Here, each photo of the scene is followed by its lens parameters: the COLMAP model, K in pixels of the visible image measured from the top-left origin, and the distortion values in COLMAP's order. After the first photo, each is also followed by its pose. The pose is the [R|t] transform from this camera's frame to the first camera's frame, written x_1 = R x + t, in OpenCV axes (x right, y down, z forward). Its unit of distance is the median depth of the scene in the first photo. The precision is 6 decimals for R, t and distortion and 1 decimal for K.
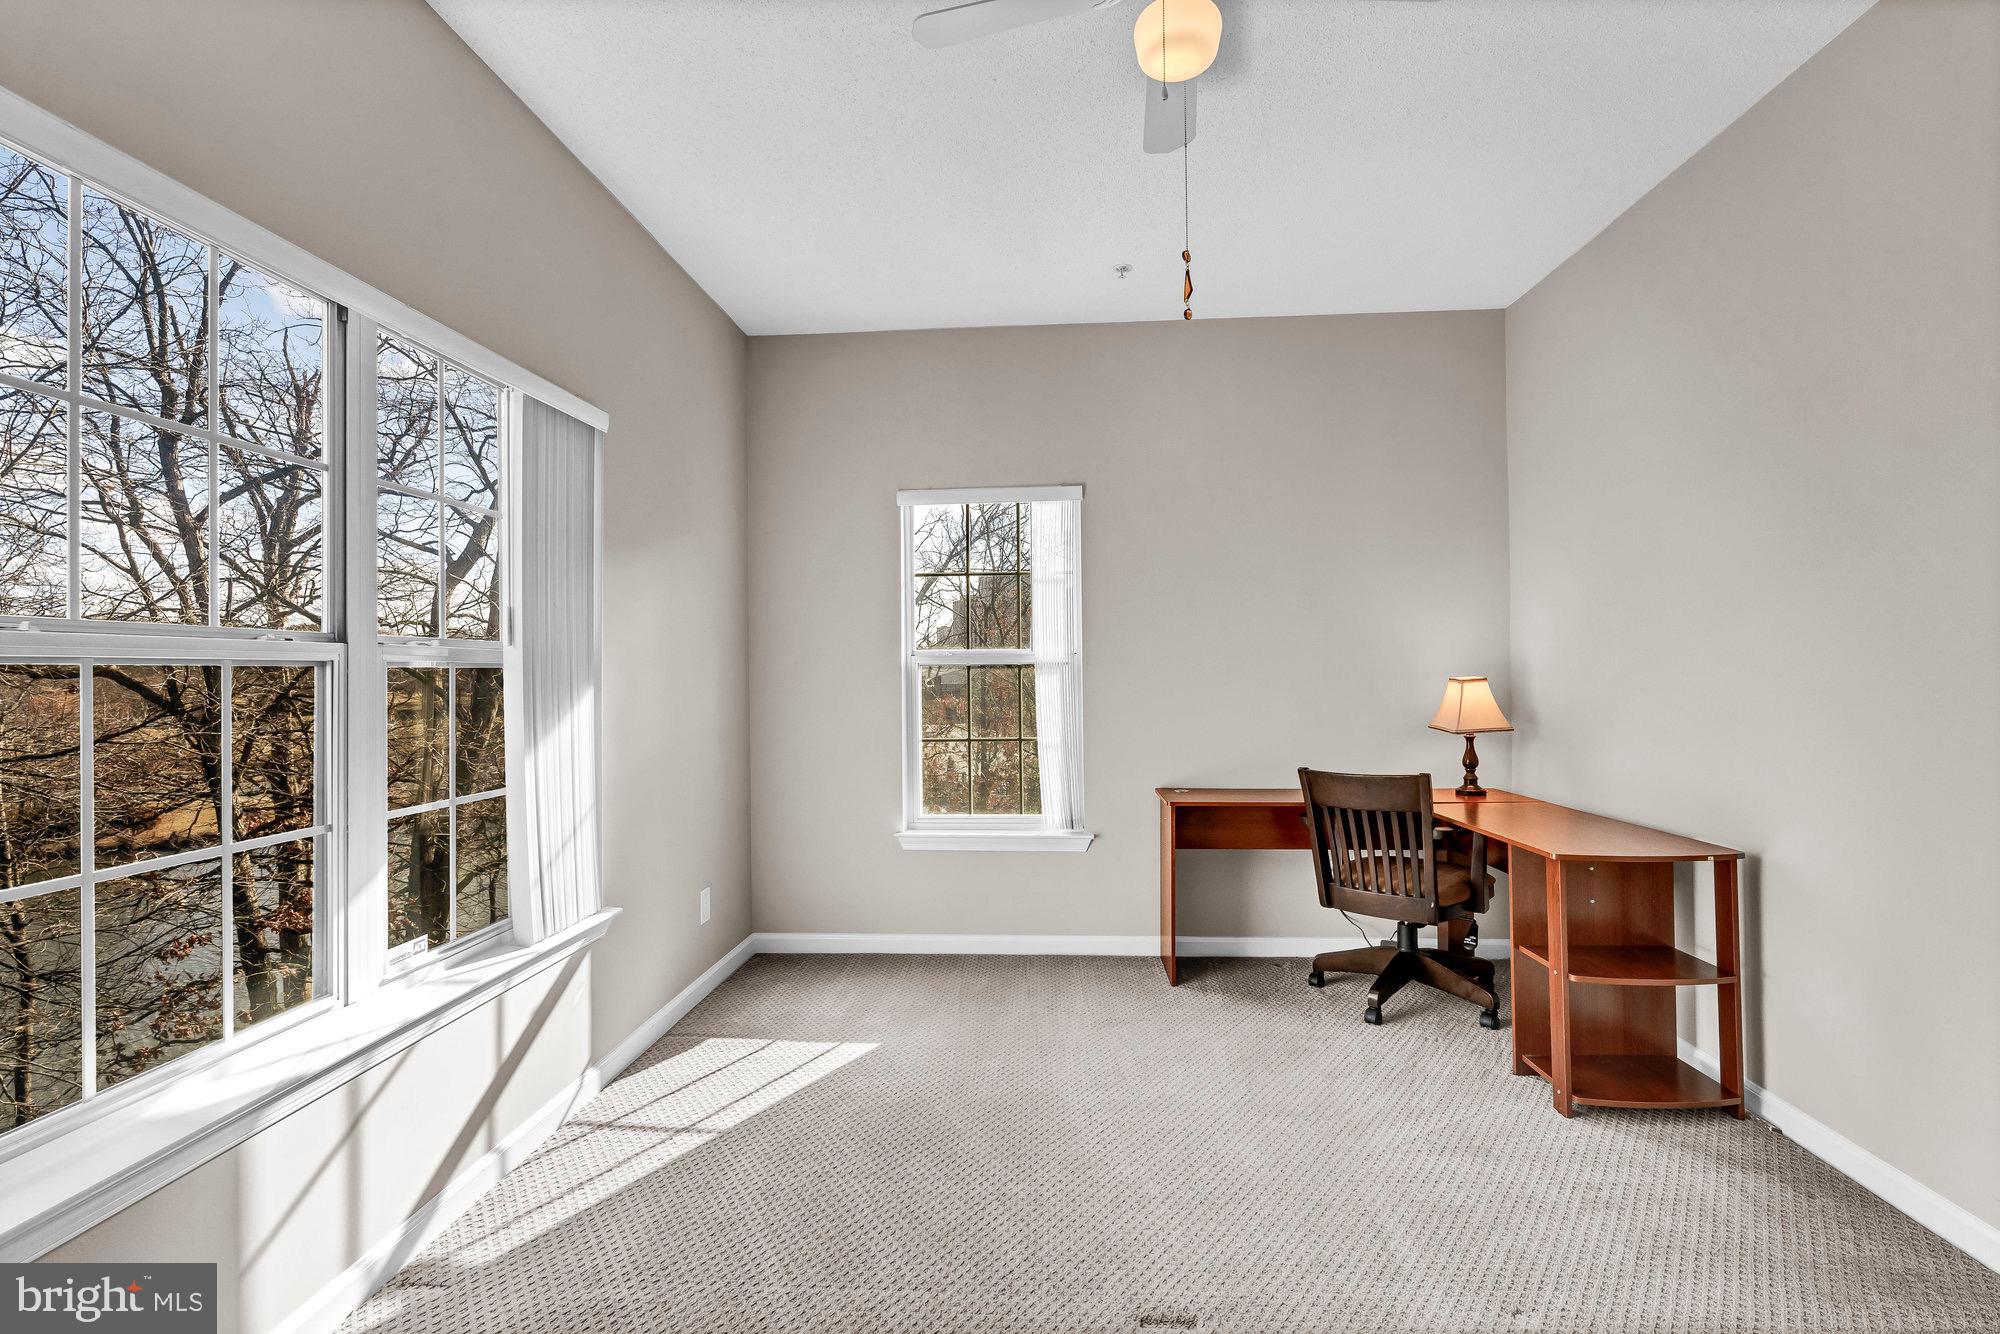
lens RADIAL K [[898.0, 0, 1006.7], [0, 898.0, 667.1], [0, 0, 1]] dist [-0.004867, 0.000367]
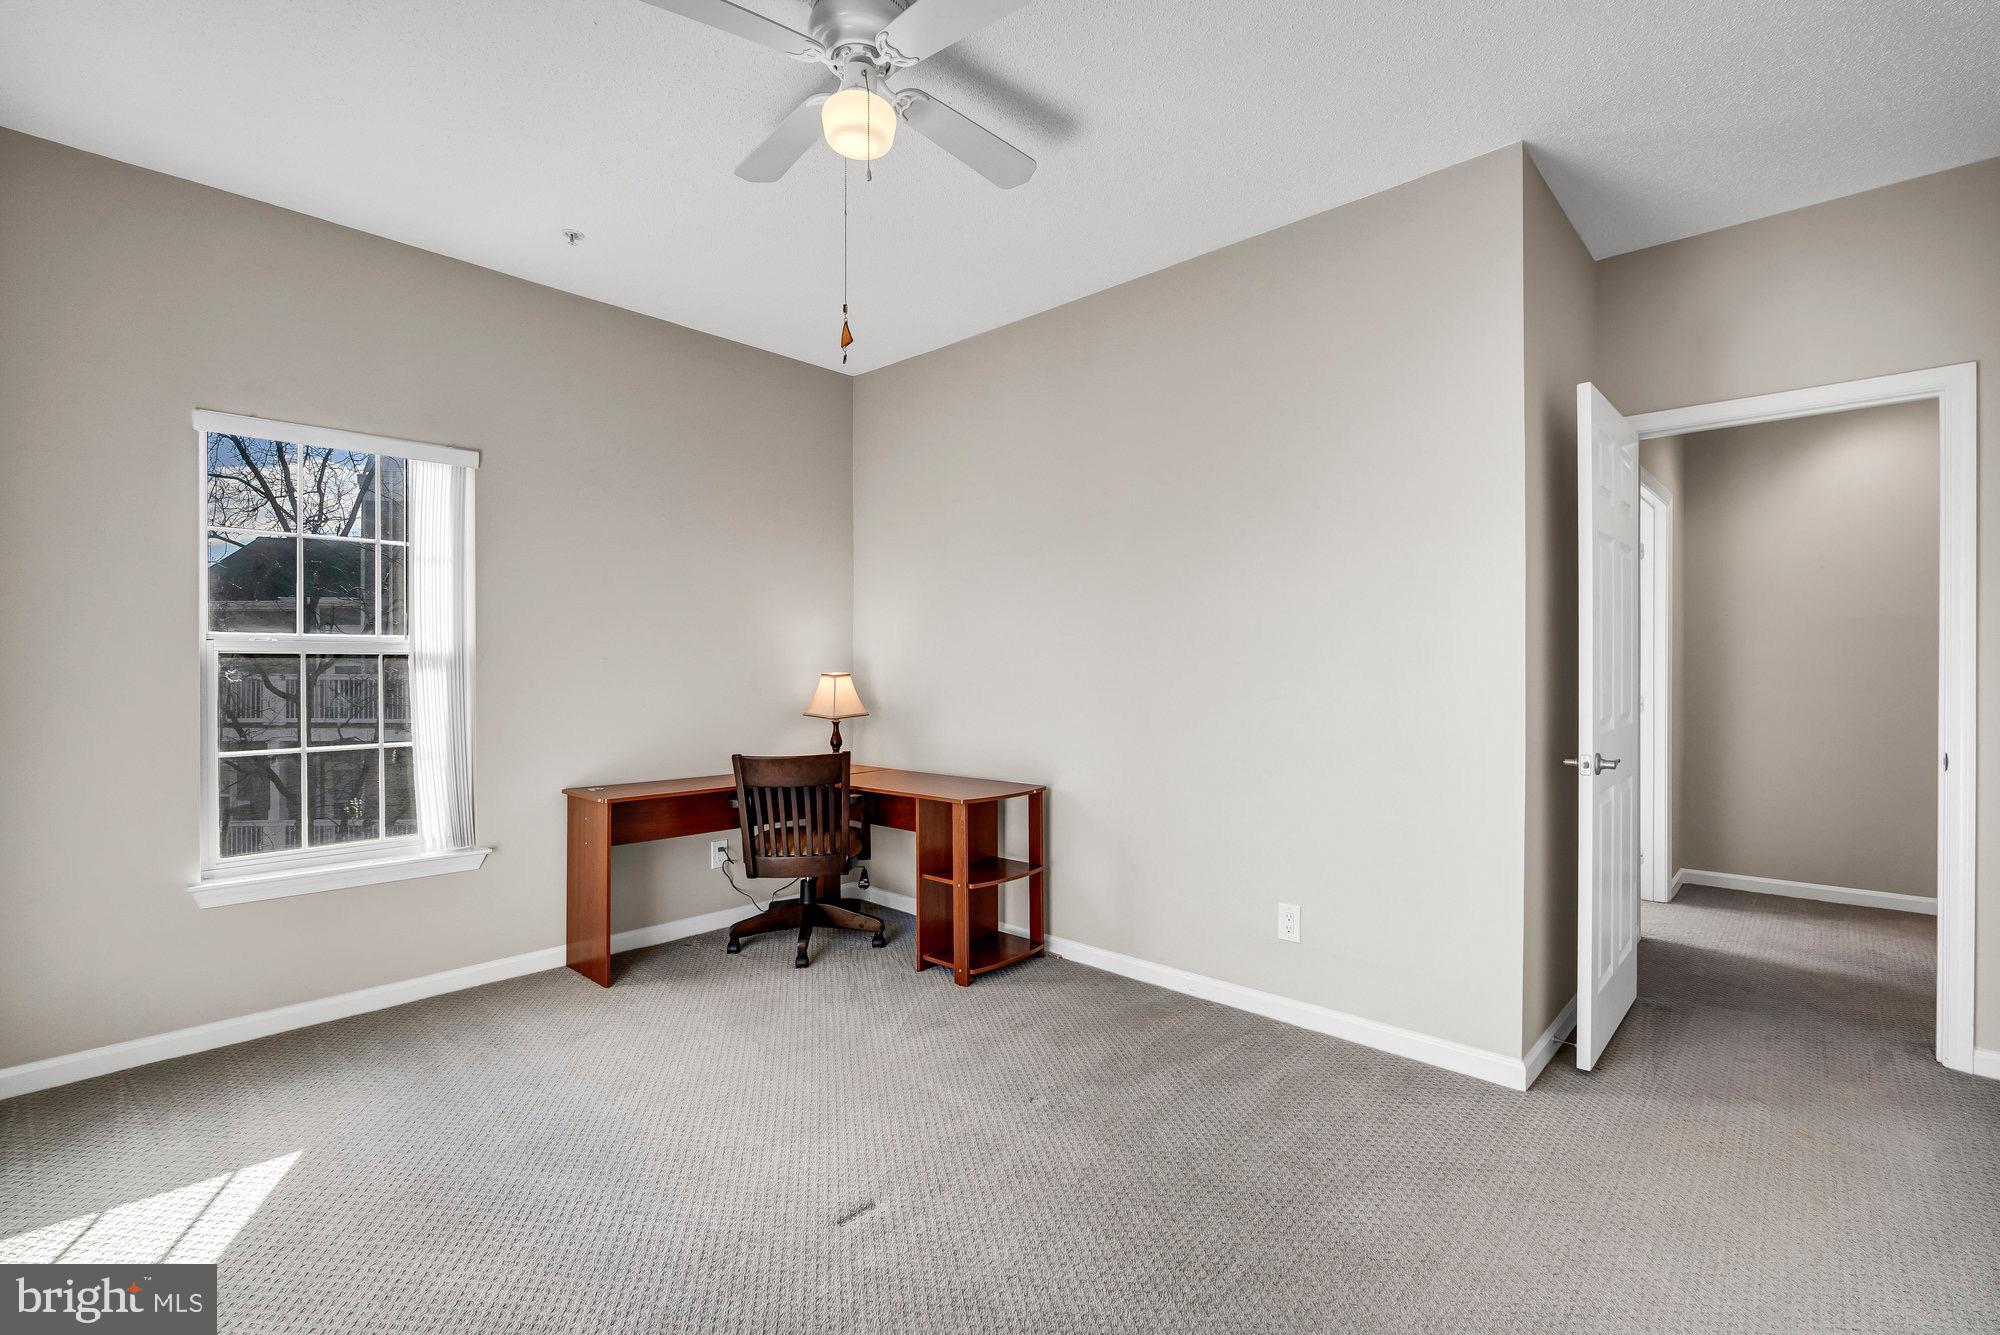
lens RADIAL K [[898.0, 0, 1010.1], [0, 898.0, 676.1], [0, 0, 1]] dist [-0.004867, 0.000367]
pose [[0.624362, 0.002114, 0.781133, -0.319118], [-0.013673, 0.999873, 0.008223, 0.002570], [-0.781016, -0.015814, 0.624311, 0.055562]]
